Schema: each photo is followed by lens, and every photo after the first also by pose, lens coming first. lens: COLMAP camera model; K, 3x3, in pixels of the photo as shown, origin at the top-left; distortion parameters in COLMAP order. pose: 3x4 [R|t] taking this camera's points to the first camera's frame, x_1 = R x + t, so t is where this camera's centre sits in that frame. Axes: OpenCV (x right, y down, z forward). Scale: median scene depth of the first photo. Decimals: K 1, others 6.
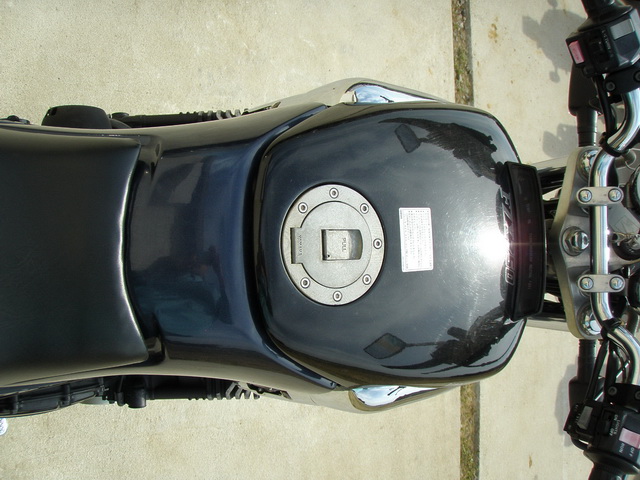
lens RADIAL K [[706.5, 0, 318.8], [0, 706.5, 244.3], [0, 0, 1]] dist [-0.142205, 0.000000]
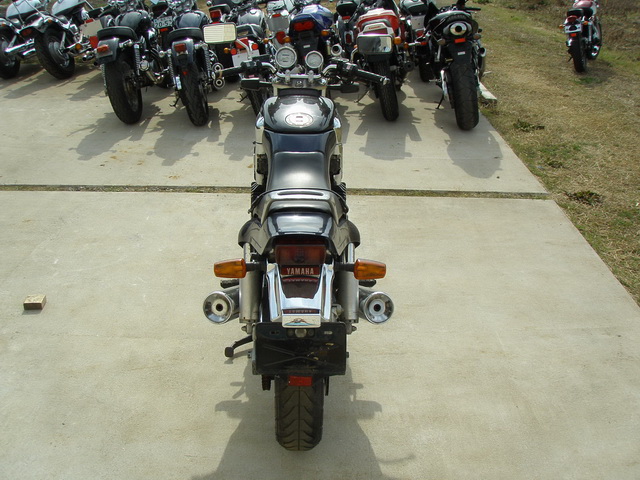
lens RADIAL K [[706.5, 0, 316.3], [0, 706.5, 237.7], [0, 0, 1]] dist [-0.142205, 0.000000]
pose [[0.023792, -0.940684, 0.338448, -0.459470], [0.998300, 0.040375, 0.042042, -0.010819], [-0.053213, 0.336872, 0.940045, -0.615611]]
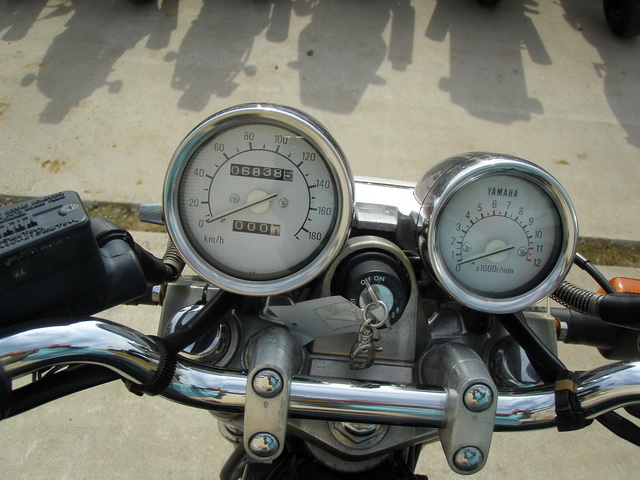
lens RADIAL K [[706.5, 0, 317.7], [0, 706.5, 237.3], [0, 0, 1]] dist [-0.142205, 0.000000]
pose [[0.077508, -0.995092, 0.061516, 0.130148], [0.995746, 0.080347, 0.045100, -0.017776], [-0.049822, 0.057759, 0.997087, 0.148334]]
